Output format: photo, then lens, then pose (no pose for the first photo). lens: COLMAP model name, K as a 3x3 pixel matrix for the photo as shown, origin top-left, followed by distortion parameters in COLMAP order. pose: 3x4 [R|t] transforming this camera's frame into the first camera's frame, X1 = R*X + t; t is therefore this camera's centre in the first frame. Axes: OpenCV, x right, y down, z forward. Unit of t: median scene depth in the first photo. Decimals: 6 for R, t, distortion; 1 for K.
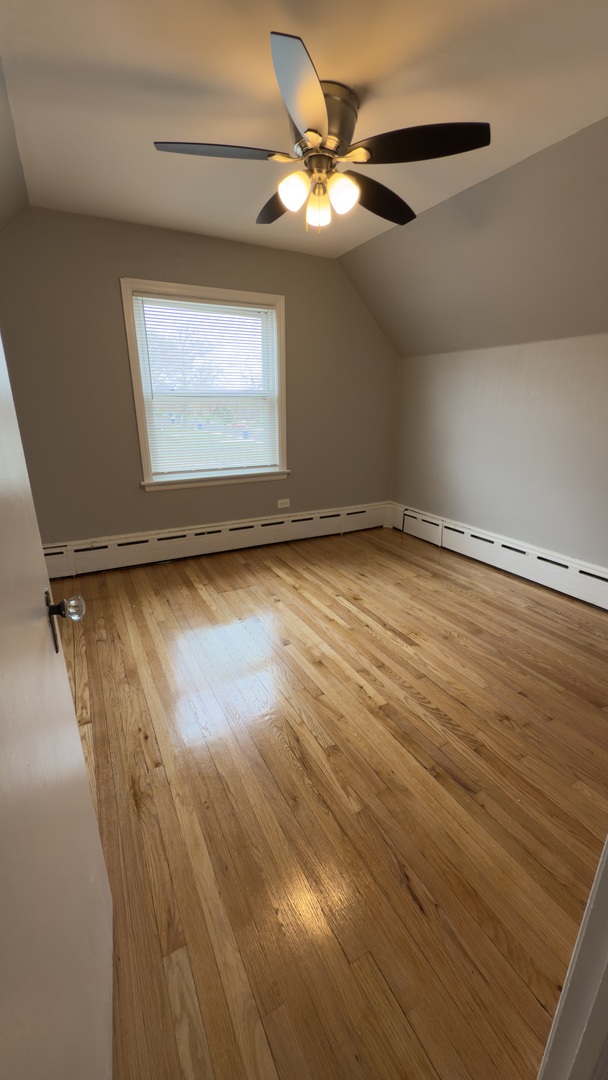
lens RADIAL K [[429.0, 0, 304.0], [0, 429.0, 540.0], [0, 0, 1]] dist [-0.001153, 0.000235]
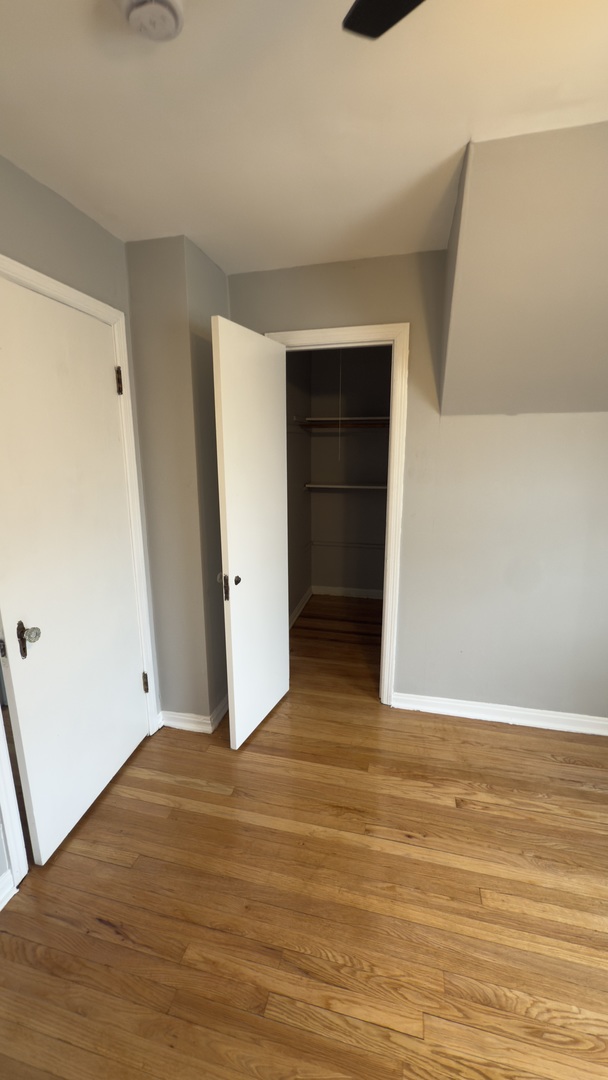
lens RADIAL K [[429.0, 0, 304.0], [0, 429.0, 540.0], [0, 0, 1]] dist [-0.001153, 0.000235]
pose [[-0.660761, 0.166509, -0.731895, 0.491765], [-0.226974, 0.885110, 0.406280, -0.601070], [0.715456, 0.434575, -0.547053, 1.309274]]
